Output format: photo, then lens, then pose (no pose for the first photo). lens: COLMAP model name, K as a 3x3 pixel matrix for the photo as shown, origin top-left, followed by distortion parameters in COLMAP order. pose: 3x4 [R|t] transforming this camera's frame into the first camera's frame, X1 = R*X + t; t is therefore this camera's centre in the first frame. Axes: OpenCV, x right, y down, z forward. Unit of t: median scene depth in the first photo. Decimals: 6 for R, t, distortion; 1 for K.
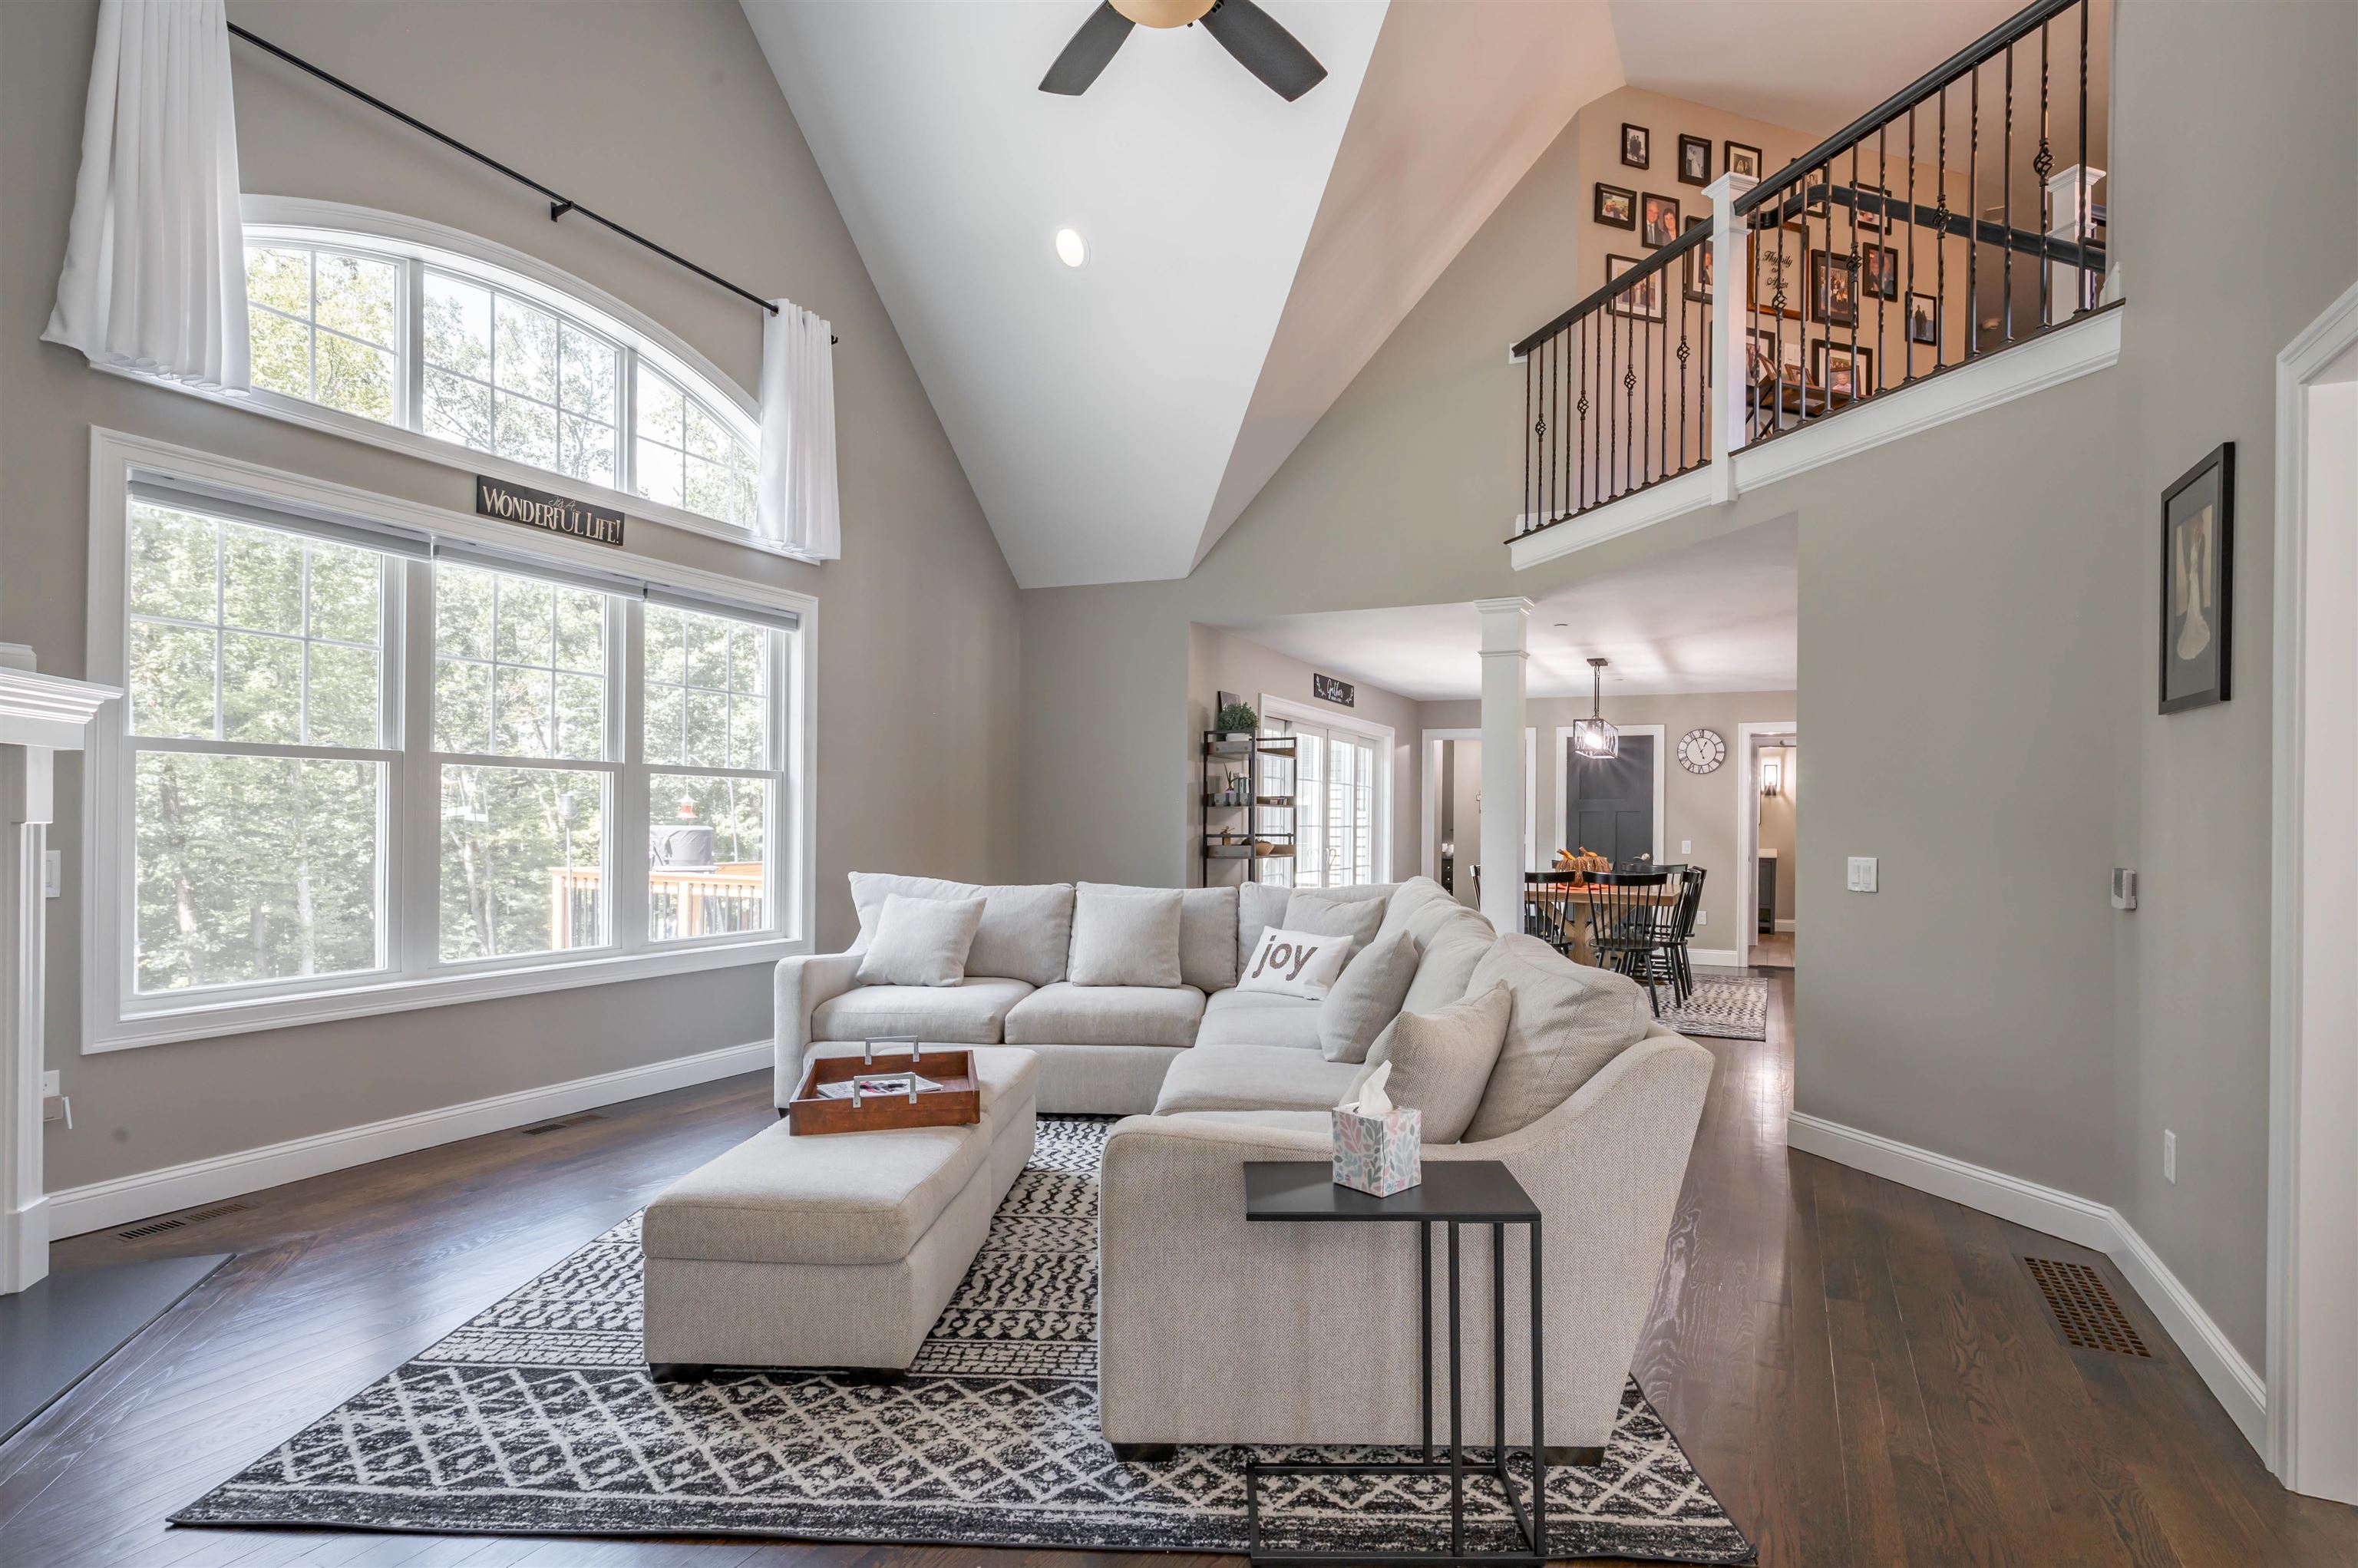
lens RADIAL K [[1132.9, 0, 1150.0], [0, 1132.9, 802.1], [0, 0, 1]] dist [-0.005434, 0.001047]
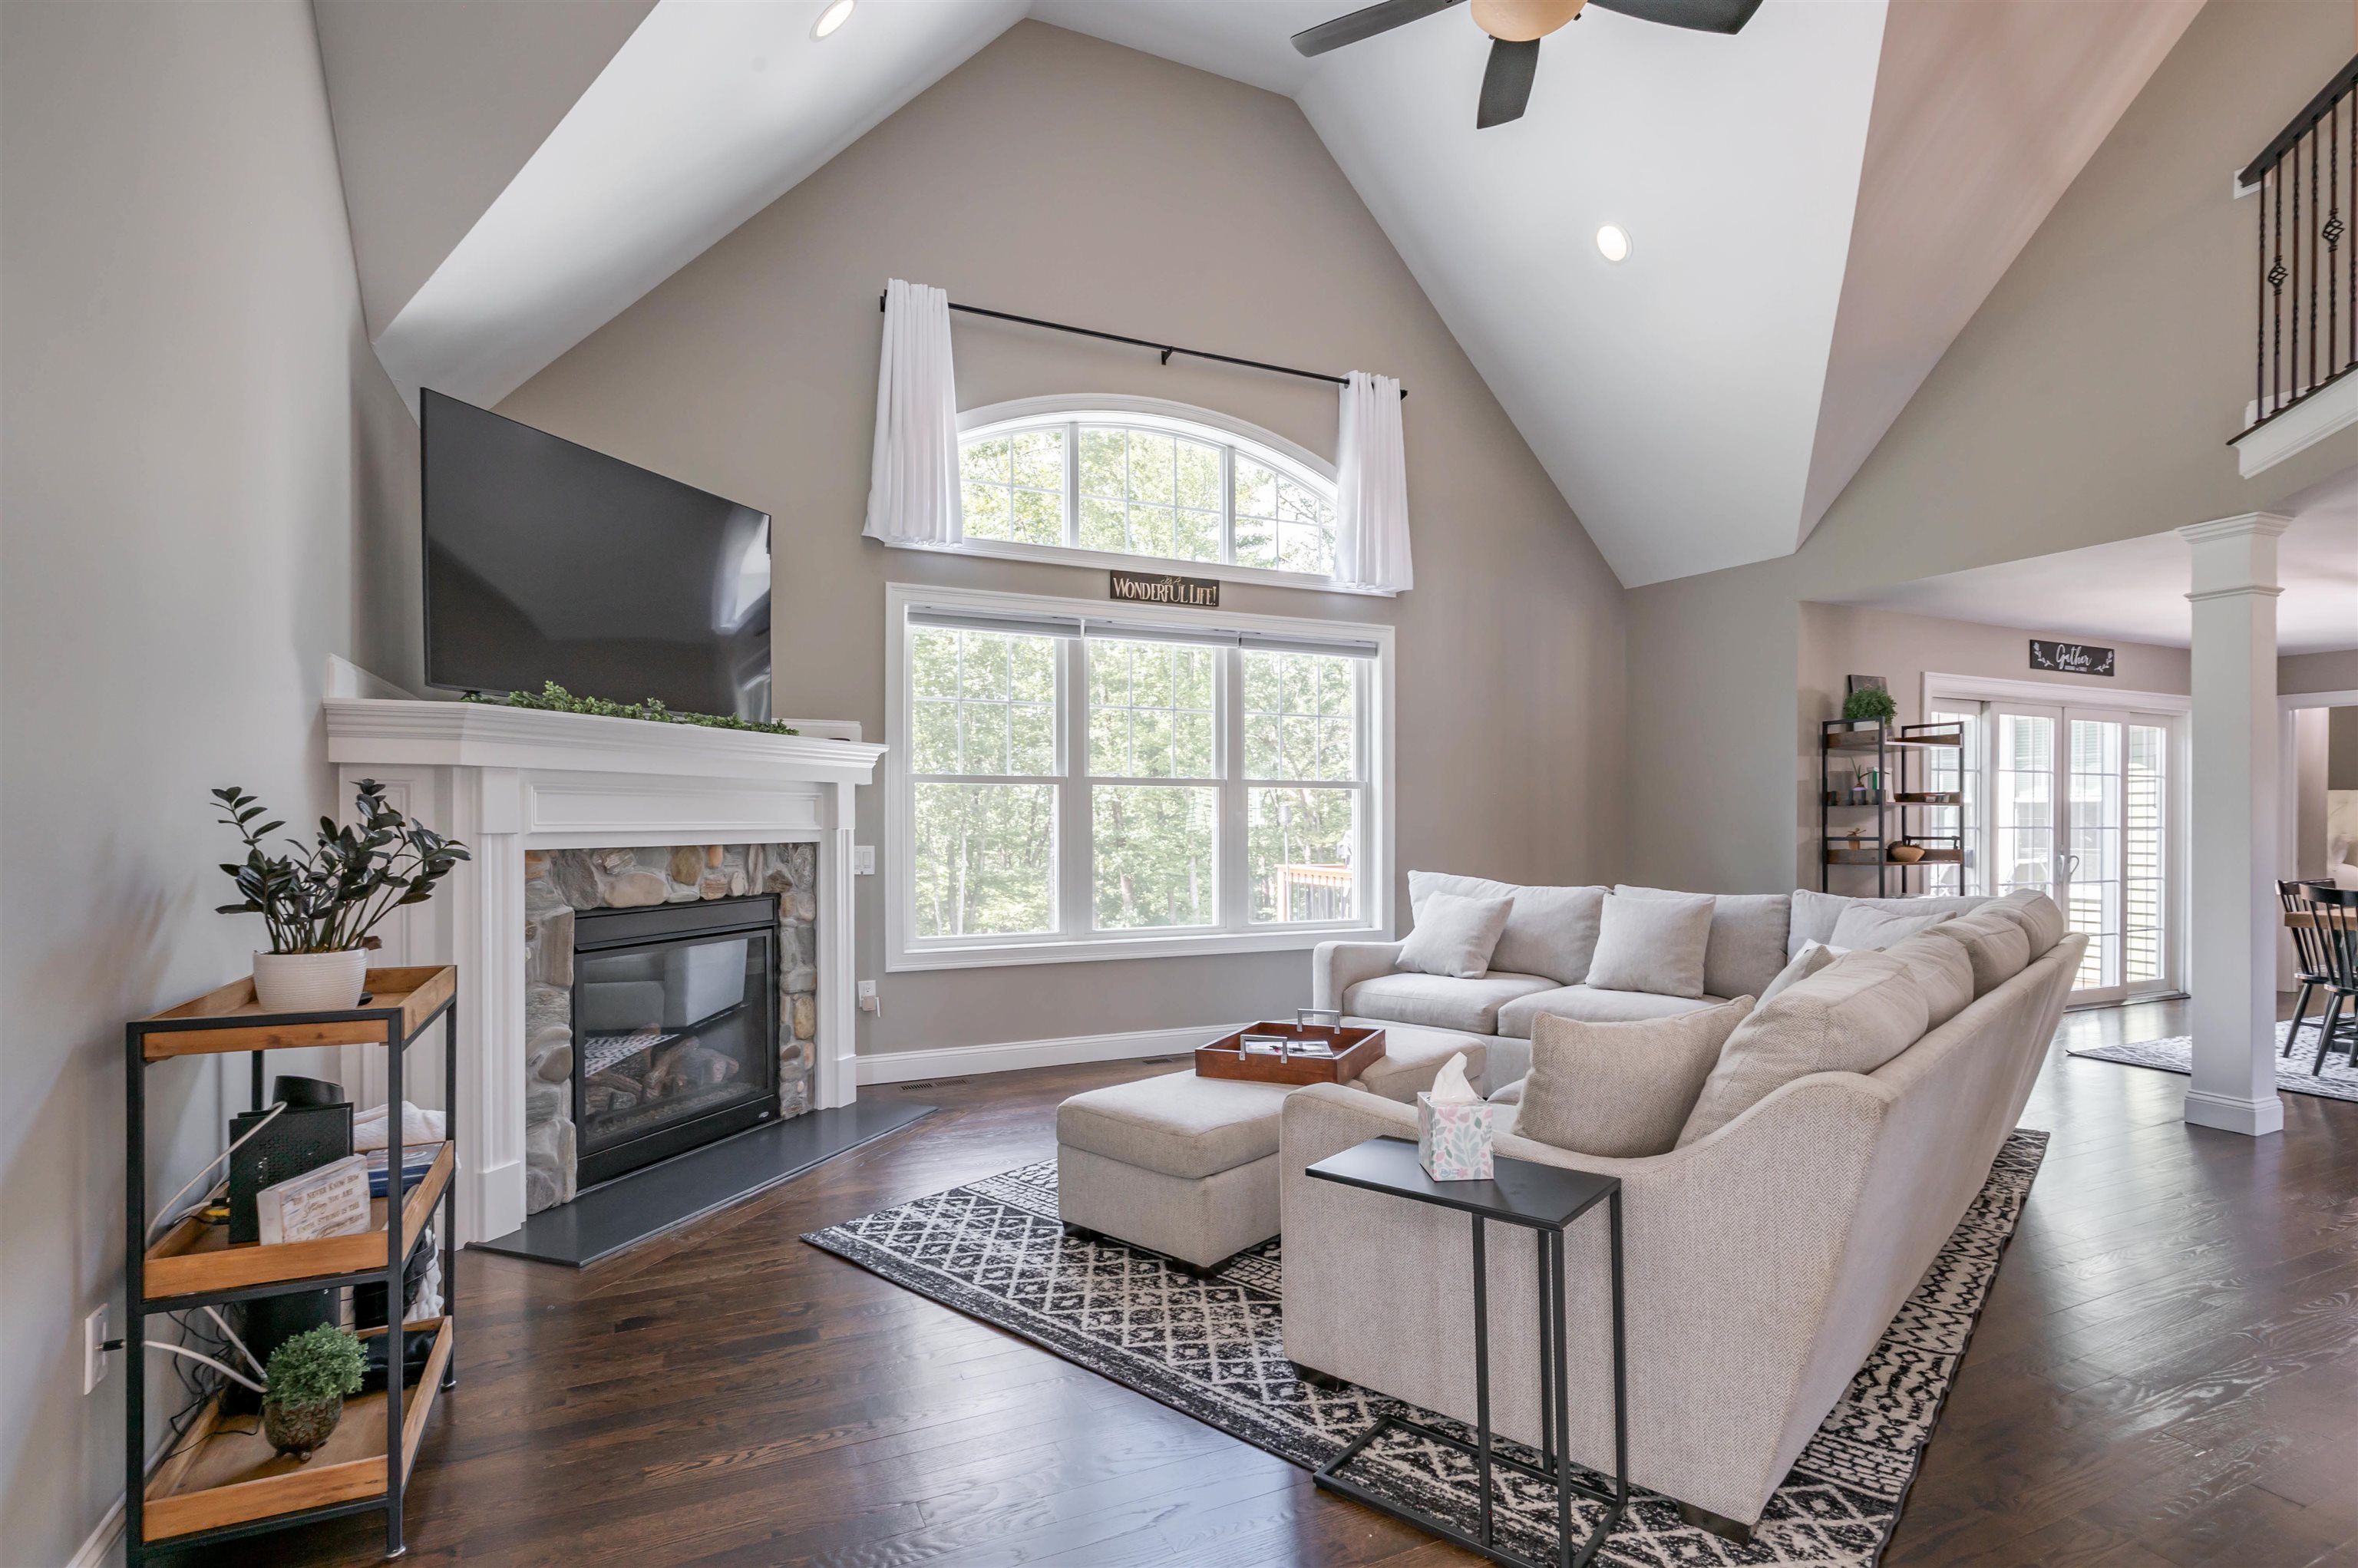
lens RADIAL K [[1086.3, 0, 1184.5], [0, 1086.3, 806.6], [0, 0, 1]] dist [-0.006511, 0.000656]
pose [[0.788529, -0.017129, -0.614759, 0.262749], [0.016199, 0.999844, -0.007082, 0.003386], [0.614784, -0.004374, 0.788683, 0.029078]]
